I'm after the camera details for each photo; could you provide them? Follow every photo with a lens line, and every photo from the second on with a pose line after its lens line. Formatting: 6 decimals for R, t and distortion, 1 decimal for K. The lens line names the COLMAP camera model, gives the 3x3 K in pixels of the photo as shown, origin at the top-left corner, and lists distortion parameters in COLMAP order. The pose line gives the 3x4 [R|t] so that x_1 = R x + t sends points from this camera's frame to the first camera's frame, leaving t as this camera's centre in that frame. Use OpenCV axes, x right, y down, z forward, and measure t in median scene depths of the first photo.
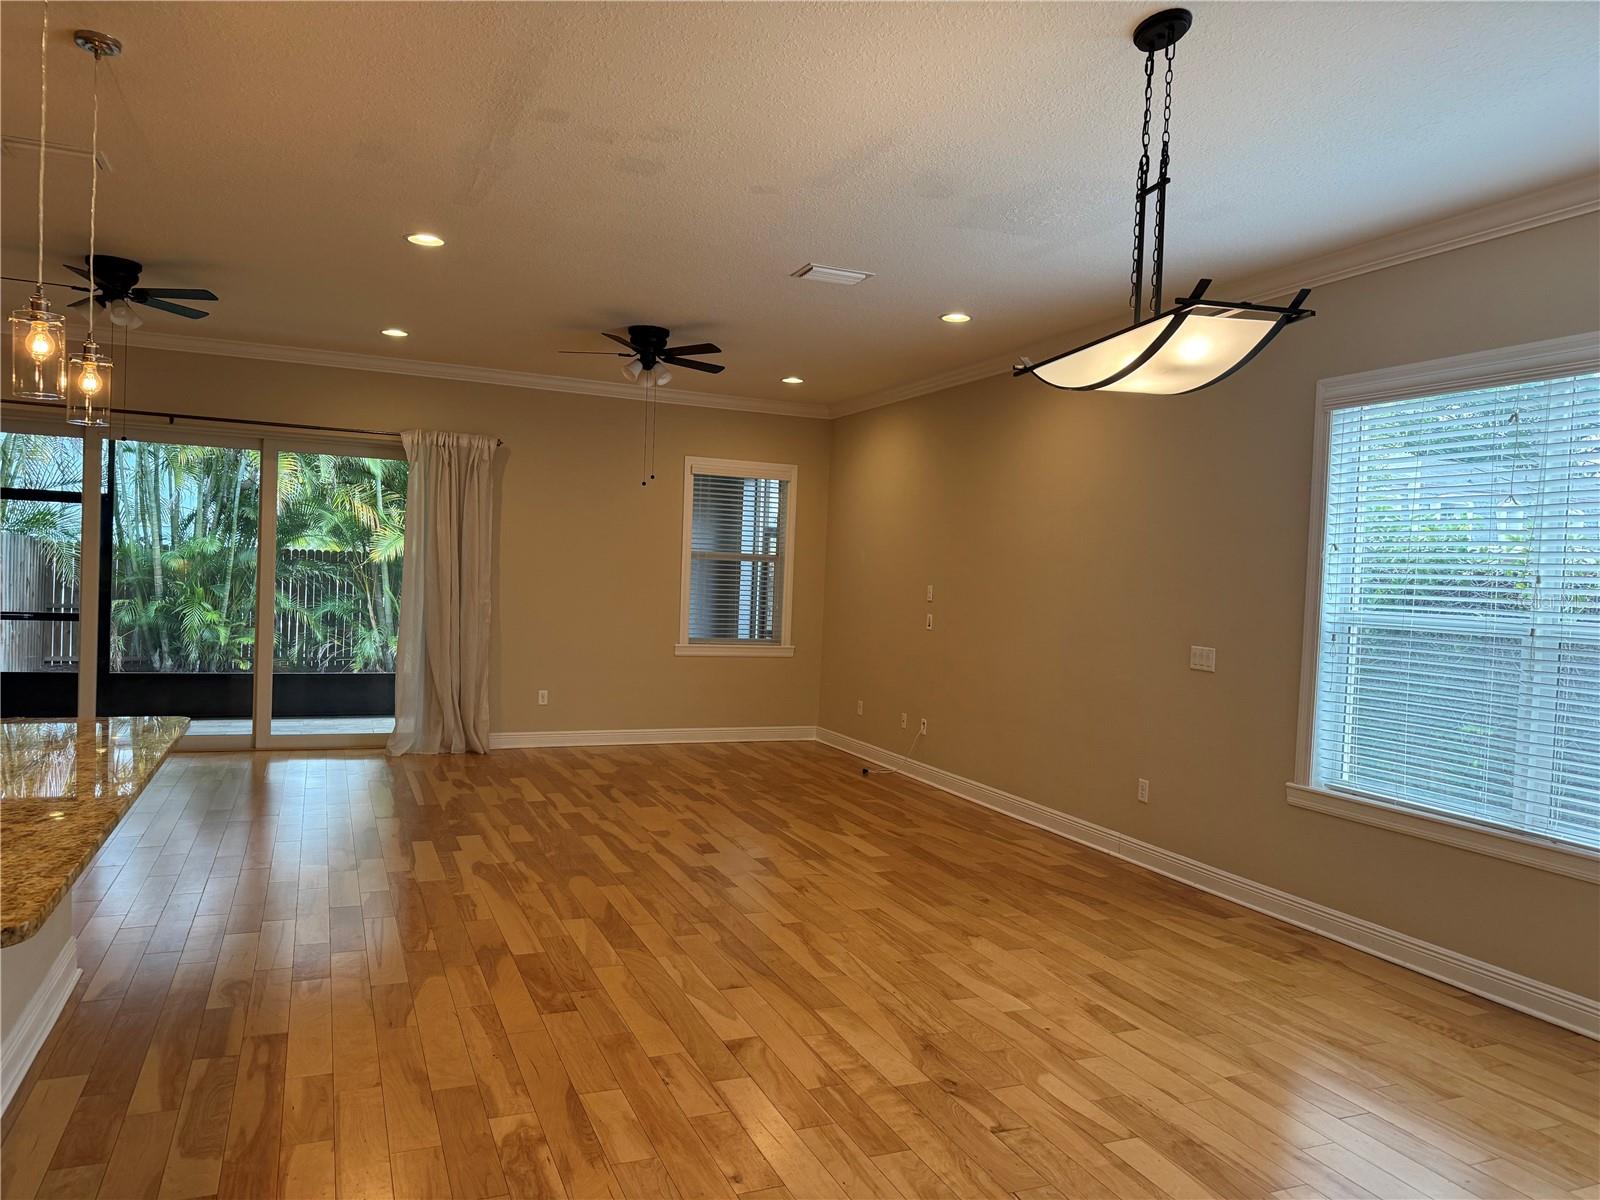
lens RADIAL K [[1118.9, 0, 800.0], [0, 1118.9, 600.0], [0, 0, 1]] dist [0.087649, -0.108063]
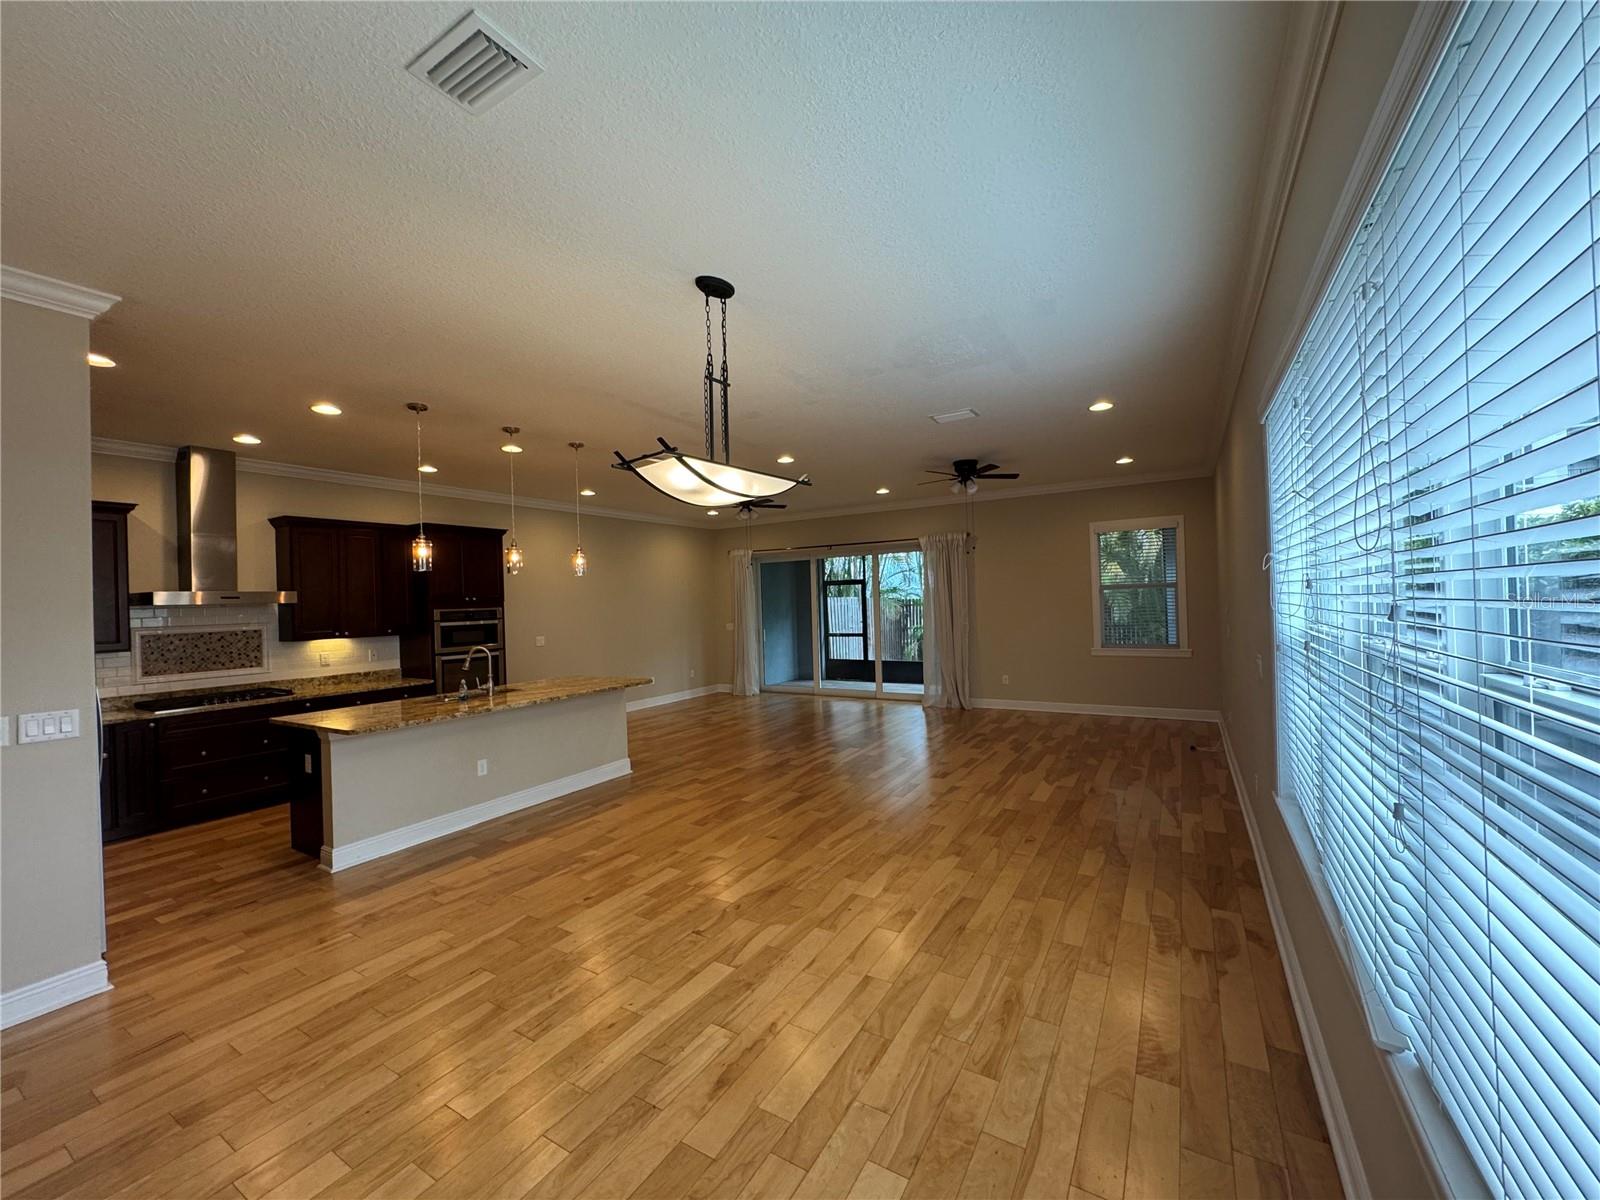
lens RADIAL K [[640.8, 0, 800.0], [0, 640.8, 600.0], [0, 0, 1]] dist [0.001122, 0.000085]
pose [[0.587881, -0.057030, -0.806935, 0.785506], [0.035099, 0.998371, -0.044989, 0.000168], [0.808186, -0.001875, 0.588925, 0.385458]]
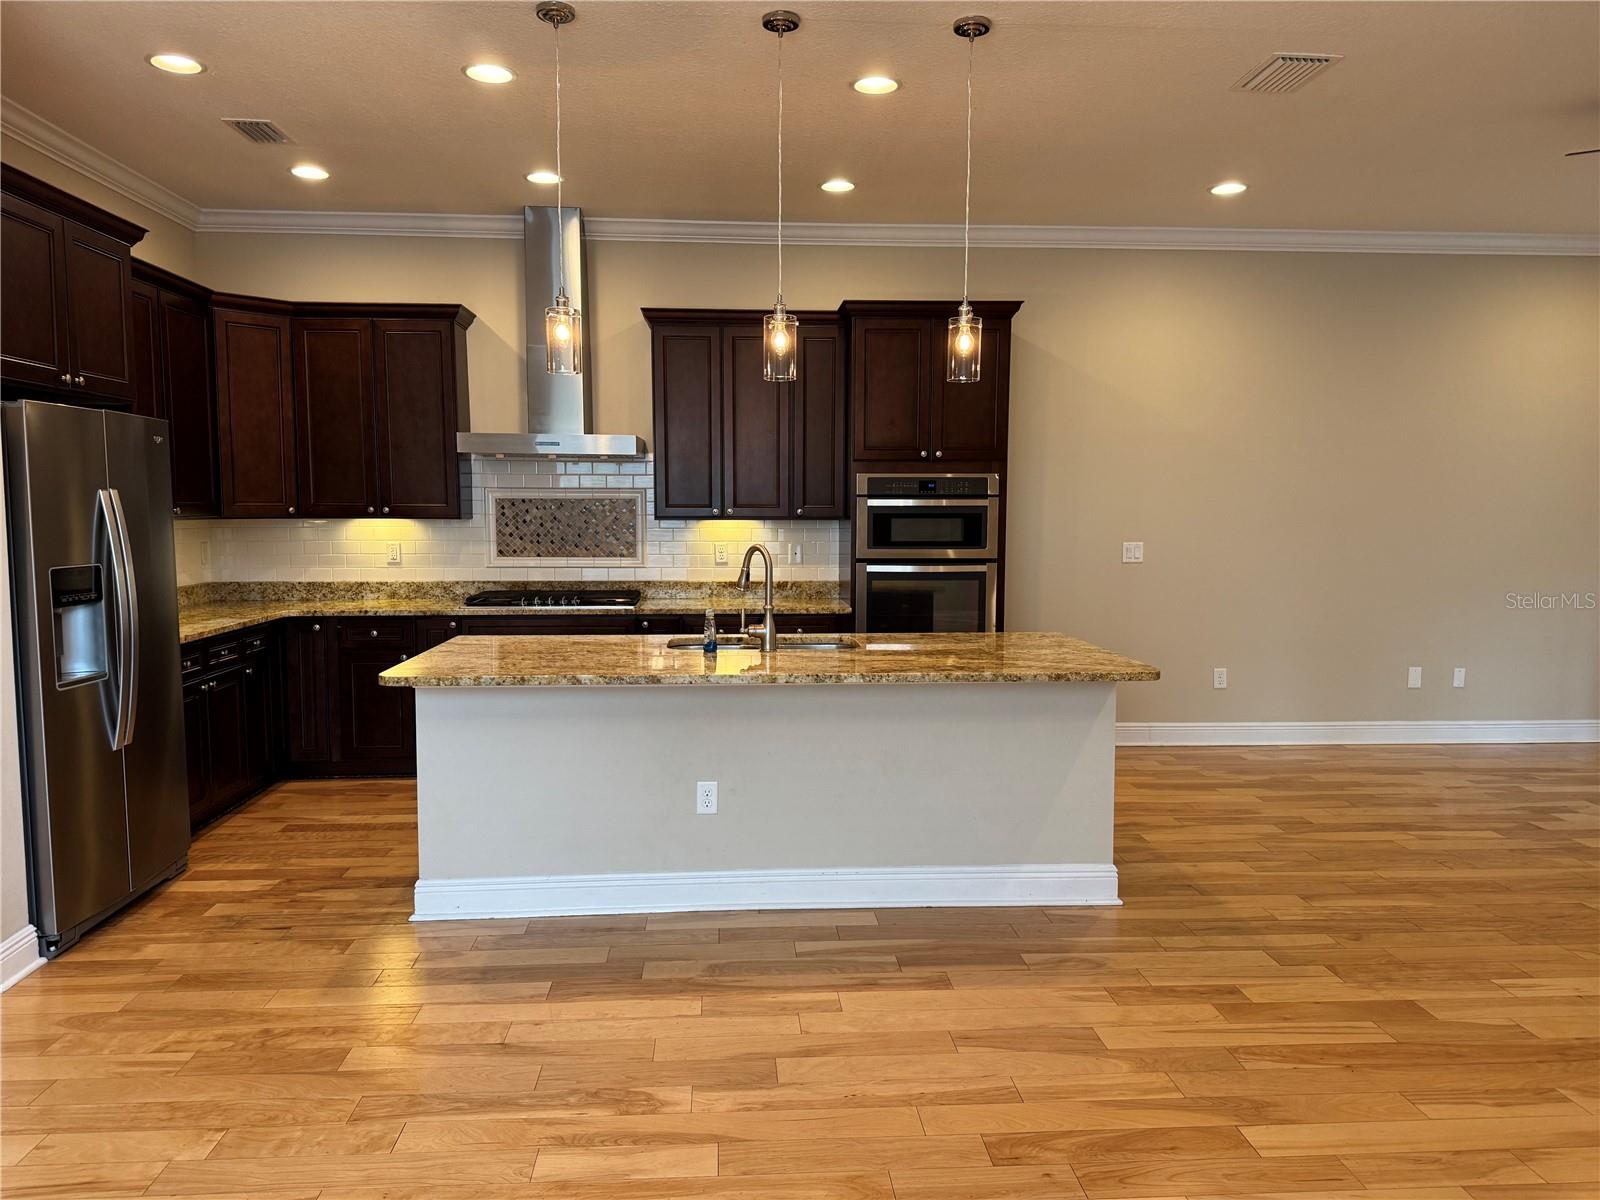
lens RADIAL K [[1118.9, 0, 800.0], [0, 1118.9, 600.0], [0, 0, 1]] dist [0.087649, -0.108063]
pose [[-0.327291, 0.040815, -0.944042, 0.386133], [-0.037441, 0.997722, 0.056116, 0.004523], [0.944182, 0.053712, -0.325017, 0.950529]]
